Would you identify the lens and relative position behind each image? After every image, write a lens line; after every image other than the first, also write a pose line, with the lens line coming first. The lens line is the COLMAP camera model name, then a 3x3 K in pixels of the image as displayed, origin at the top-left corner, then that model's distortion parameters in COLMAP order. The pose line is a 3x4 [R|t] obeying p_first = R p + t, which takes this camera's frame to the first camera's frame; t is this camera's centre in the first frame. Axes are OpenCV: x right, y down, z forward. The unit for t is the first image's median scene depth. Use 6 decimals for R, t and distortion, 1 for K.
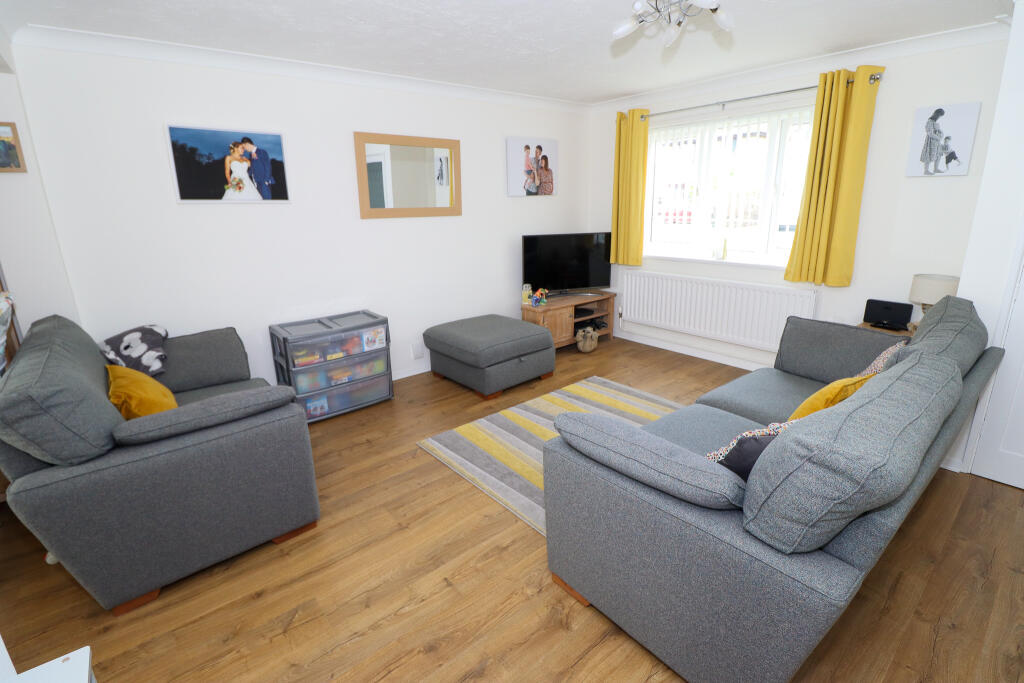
lens RADIAL K [[472.5, 0, 512.8], [0, 472.5, 350.0], [0, 0, 1]] dist [0.000567, -0.012792]
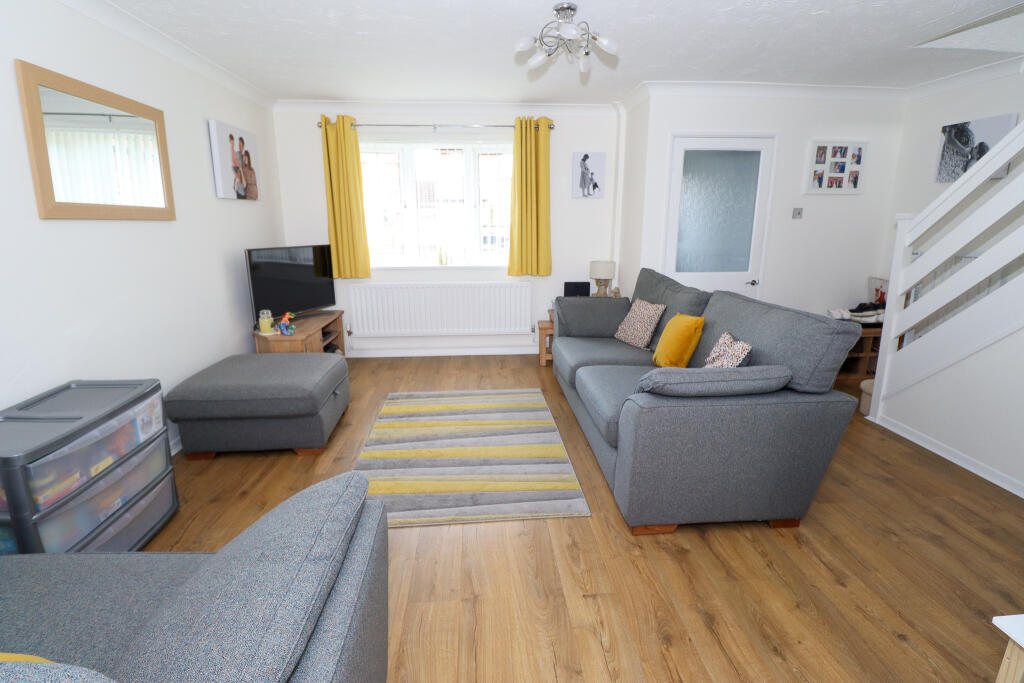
lens RADIAL K [[472.5, 0, 512.8], [0, 472.5, 350.0], [0, 0, 1]] dist [0.000567, -0.012792]
pose [[0.573095, -0.192922, 0.796457, -0.455734], [0.237341, 0.969315, 0.064012, -0.034064], [-0.784367, 0.152347, 0.601298, 0.262418]]
